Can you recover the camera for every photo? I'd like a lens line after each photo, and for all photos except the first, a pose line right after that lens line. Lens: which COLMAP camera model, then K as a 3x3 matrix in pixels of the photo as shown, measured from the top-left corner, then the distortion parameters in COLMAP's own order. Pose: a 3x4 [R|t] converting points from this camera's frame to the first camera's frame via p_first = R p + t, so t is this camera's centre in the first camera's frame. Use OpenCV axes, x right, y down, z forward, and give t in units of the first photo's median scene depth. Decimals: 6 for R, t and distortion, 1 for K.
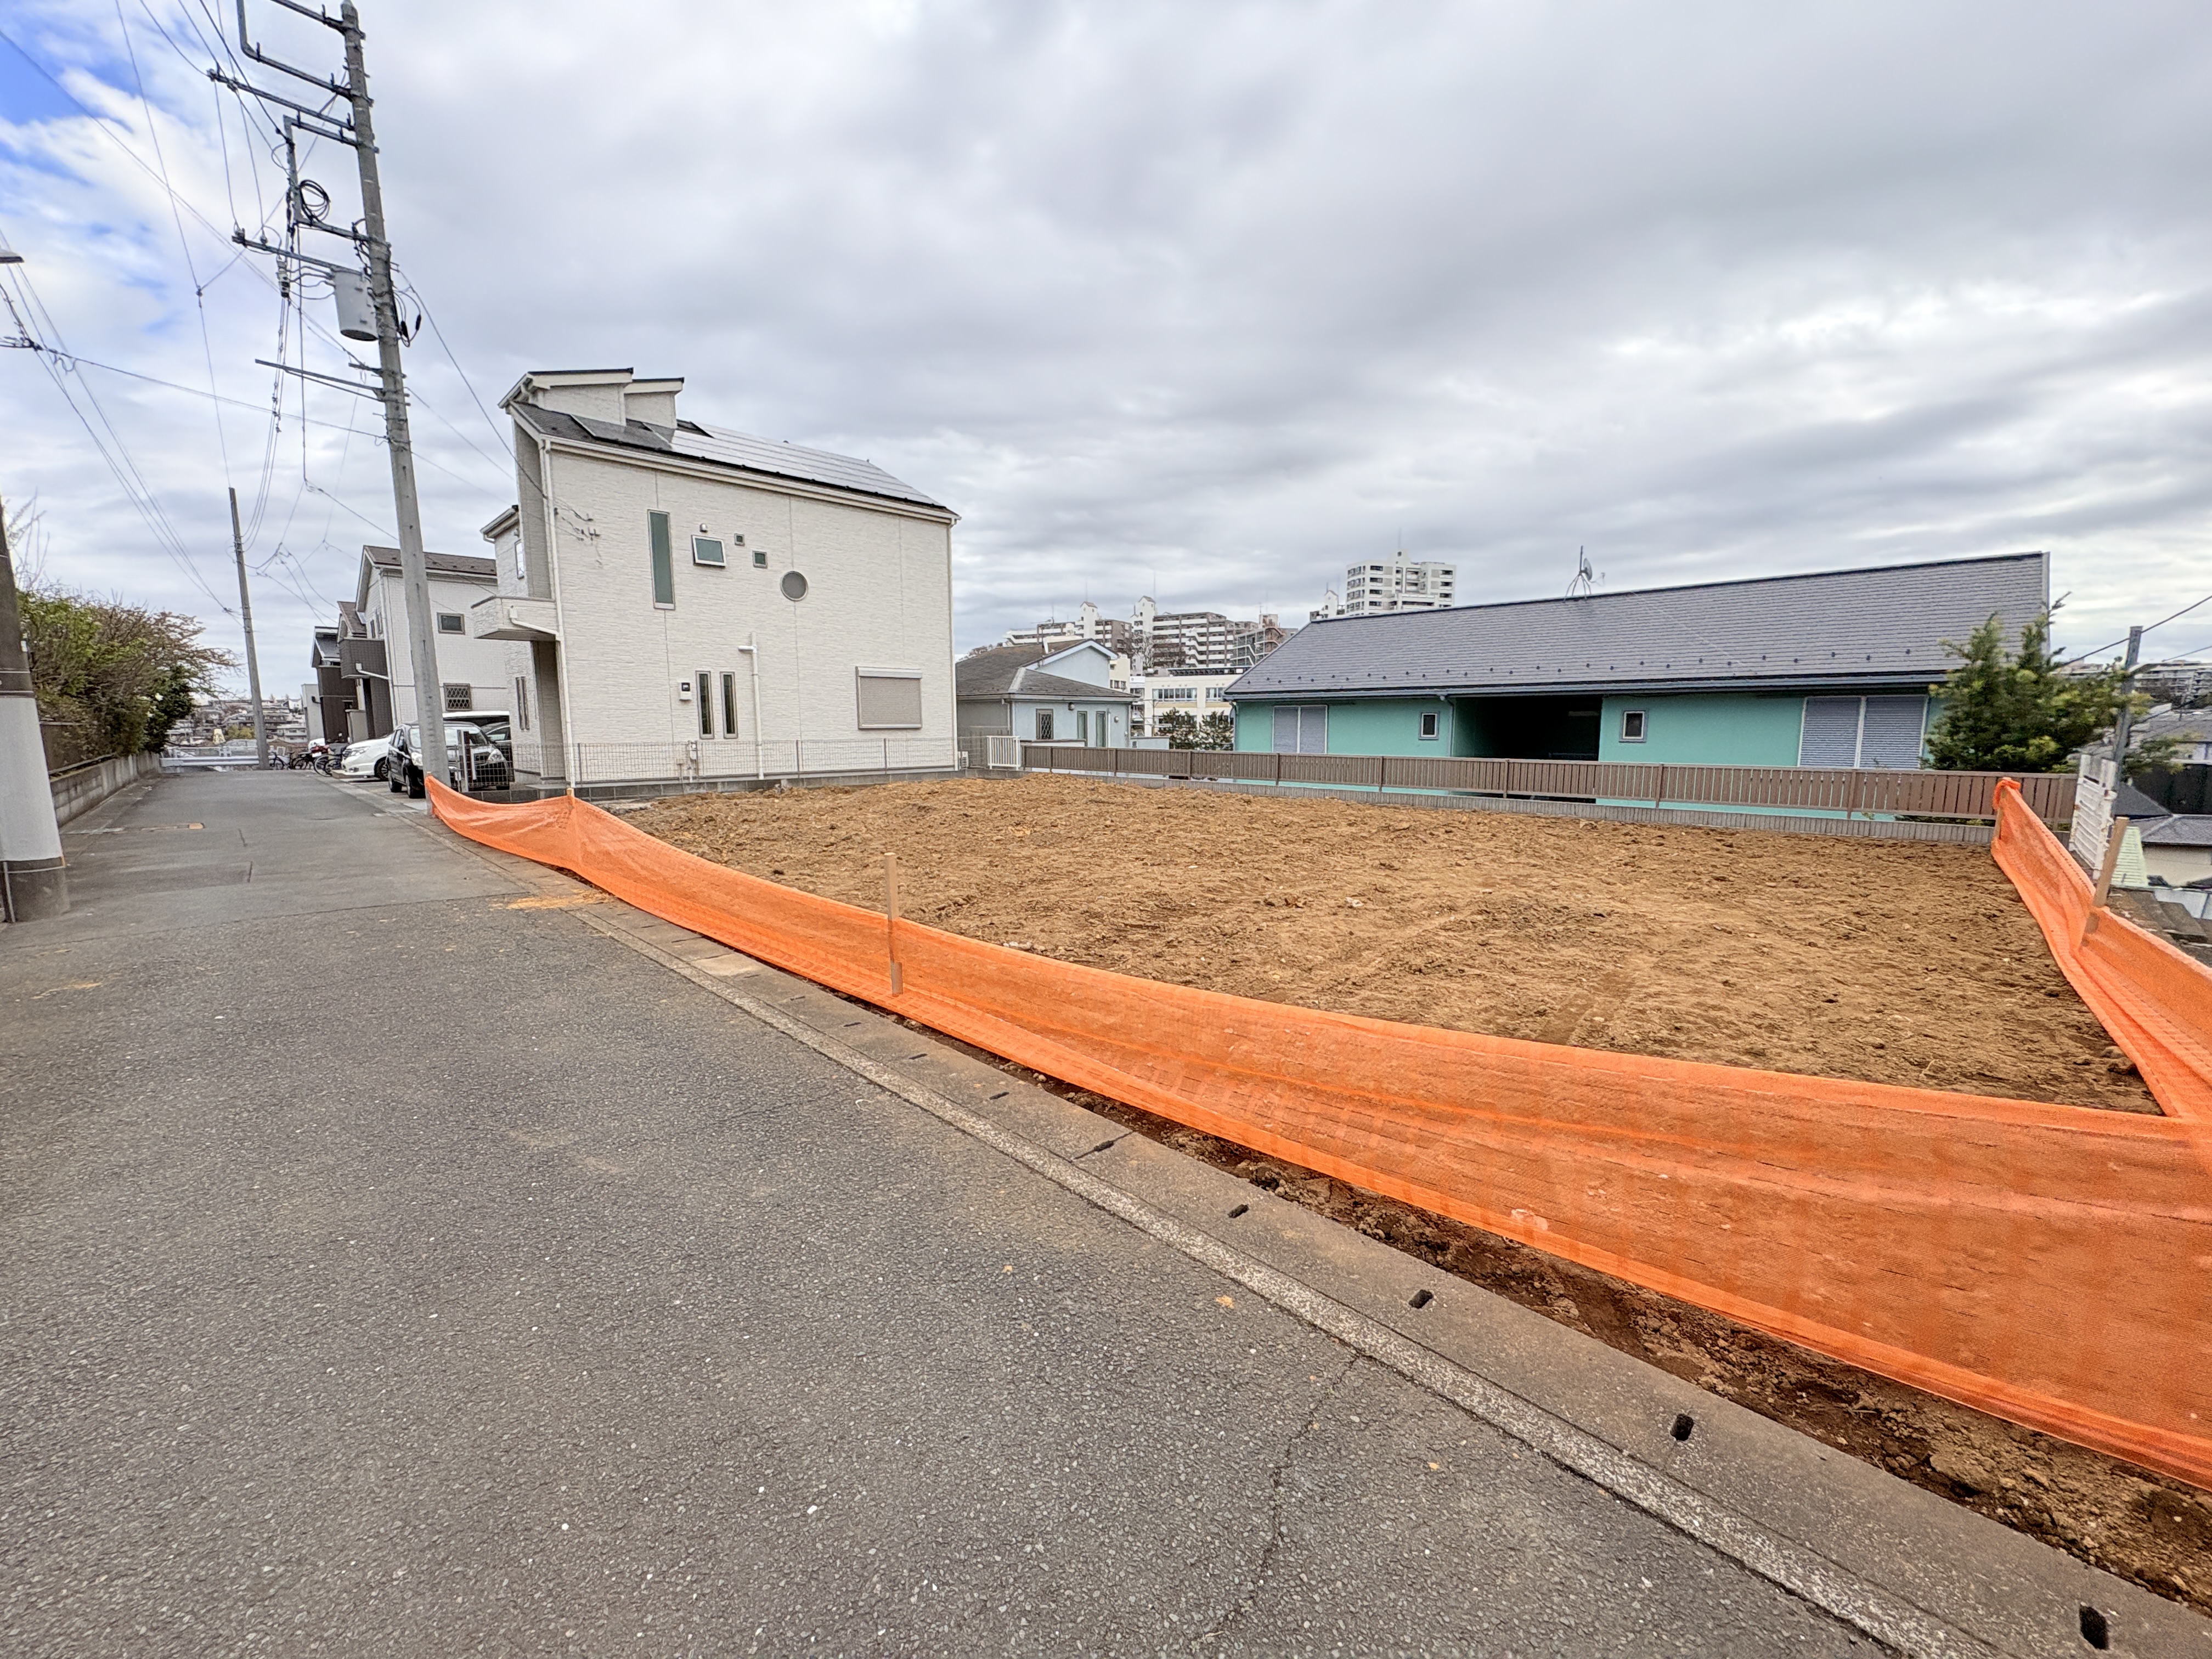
lens RADIAL K [[883.1, 0, 1105.5], [0, 883.1, 831.0], [0, 0, 1]] dist [0.000279, 0.000503]
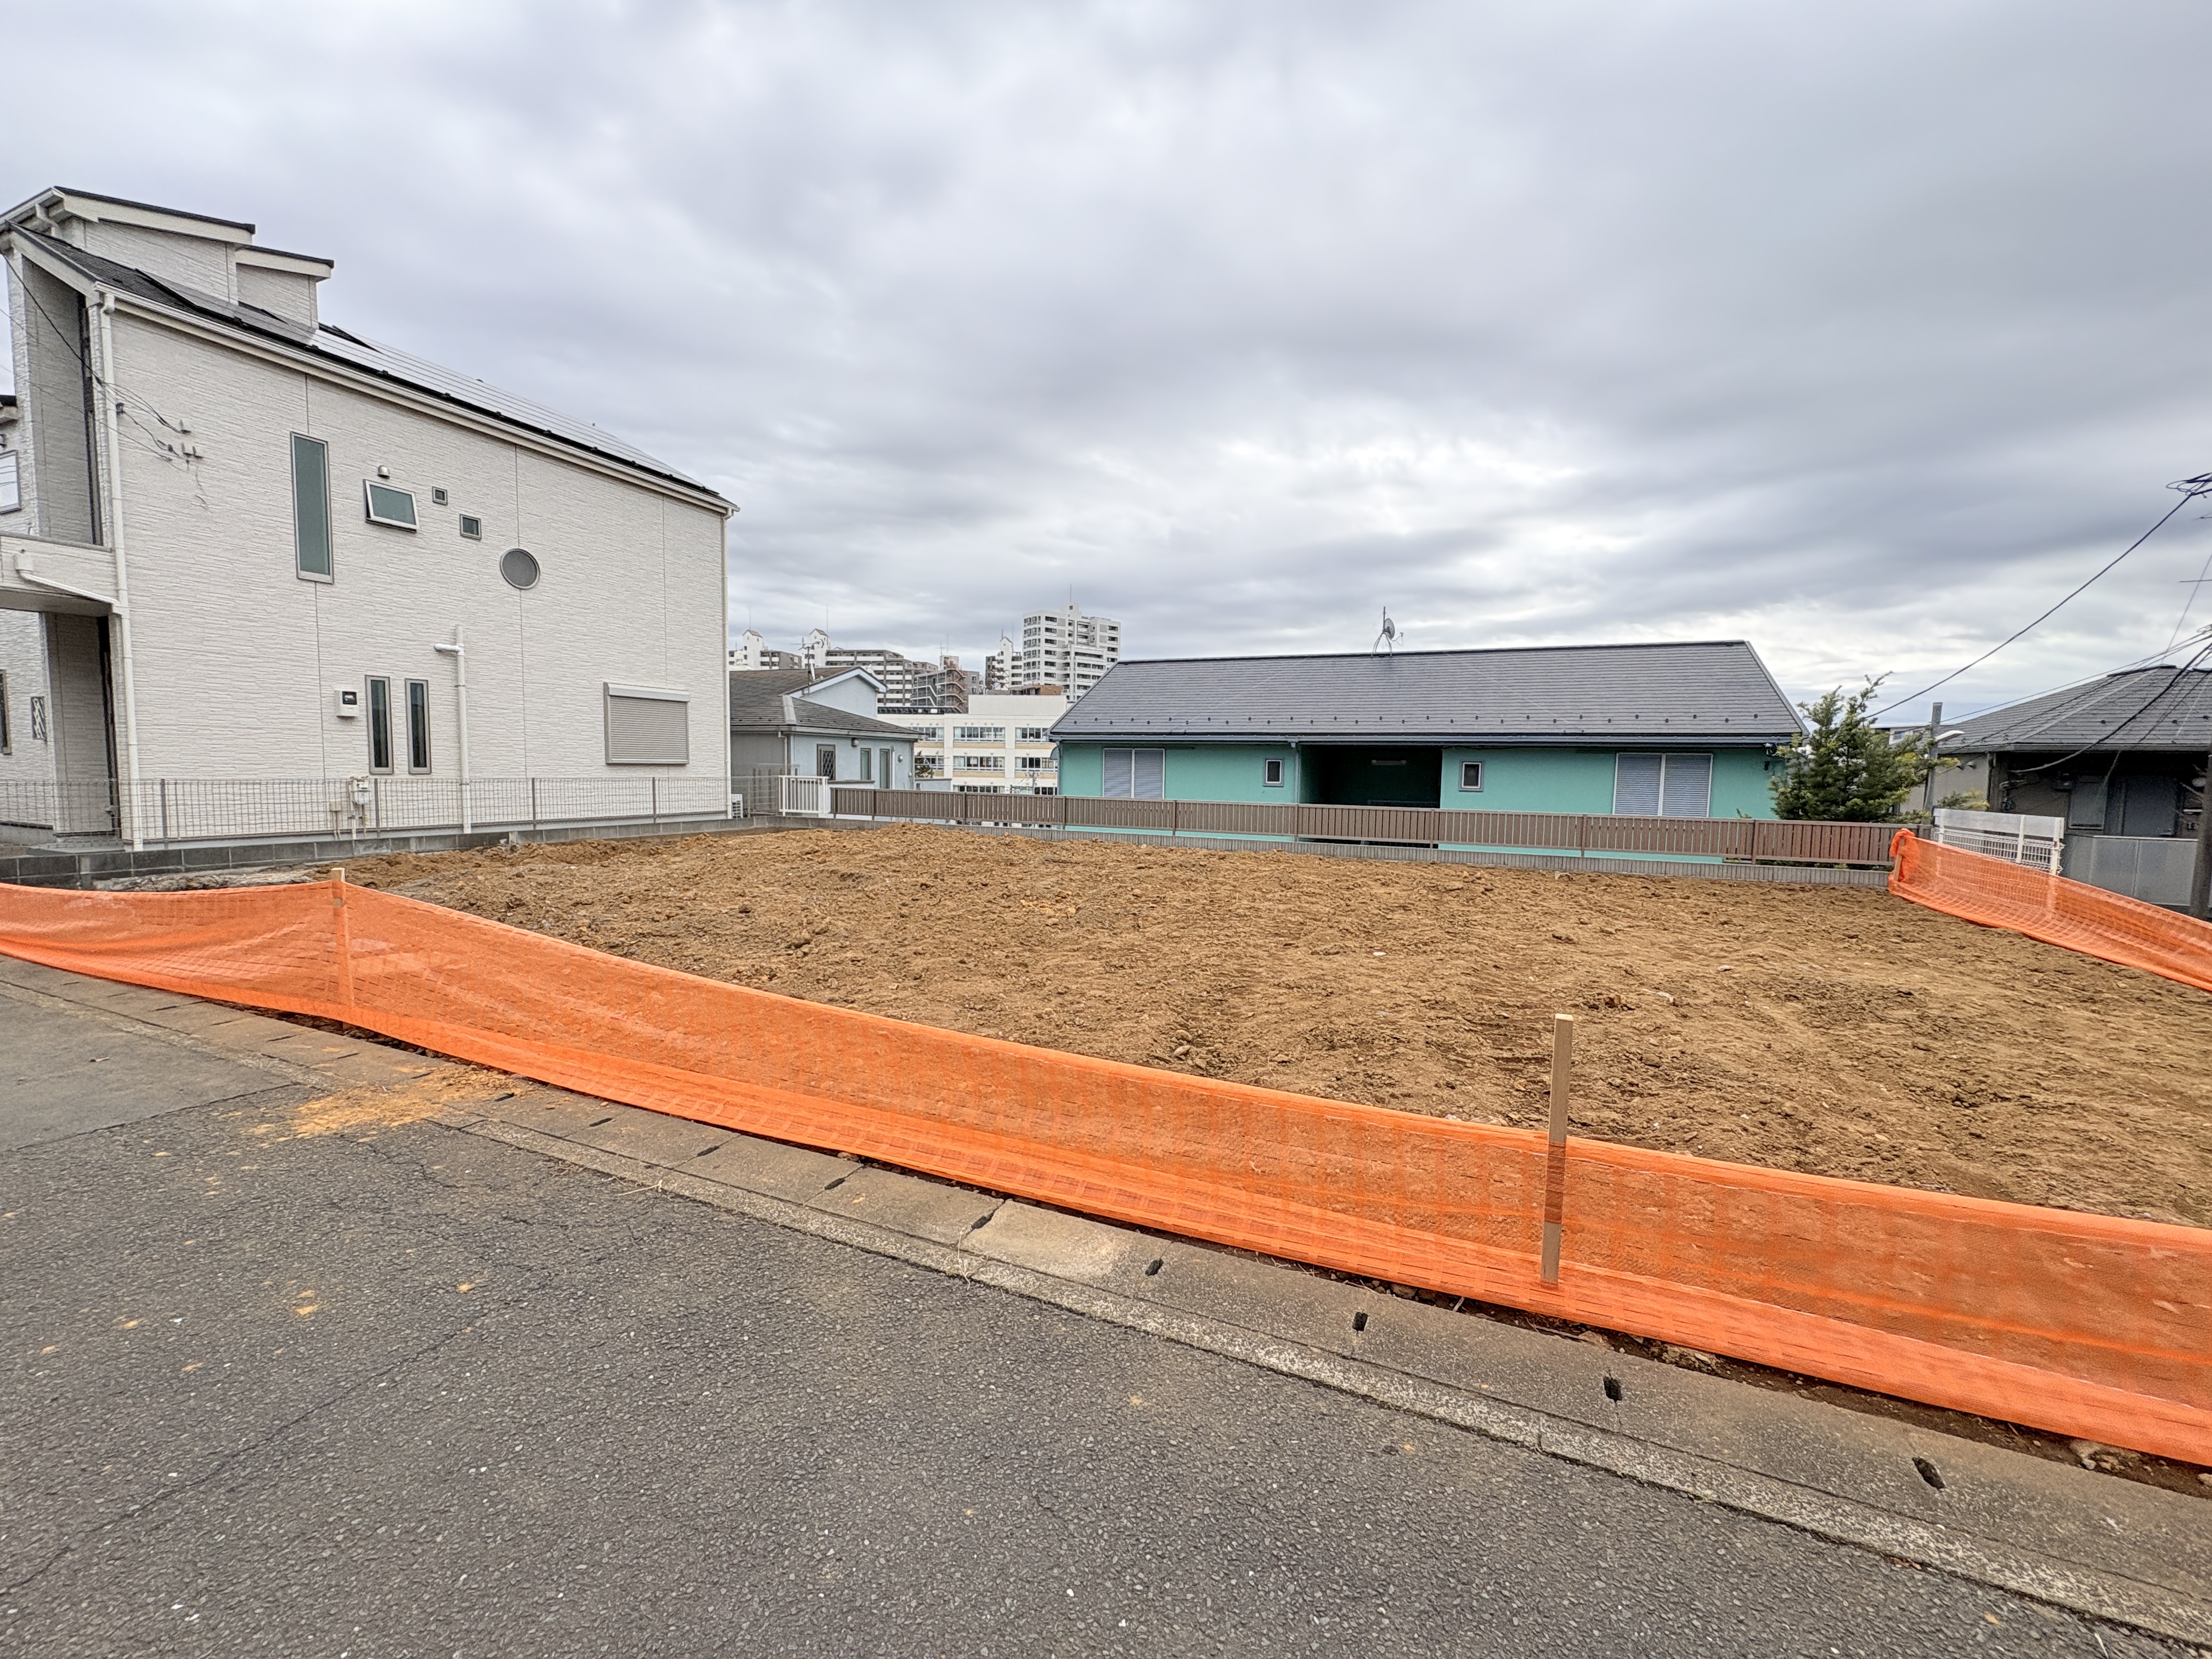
lens RADIAL K [[883.8, 0, 1106.6], [0, 883.8, 829.7], [0, 0, 1]] dist [0.000895, -0.000063]
pose [[0.931478, -0.007456, 0.363723, -0.177353], [0.024776, 0.998769, -0.042976, -0.017788], [-0.362954, 0.049043, 0.930515, 0.156932]]
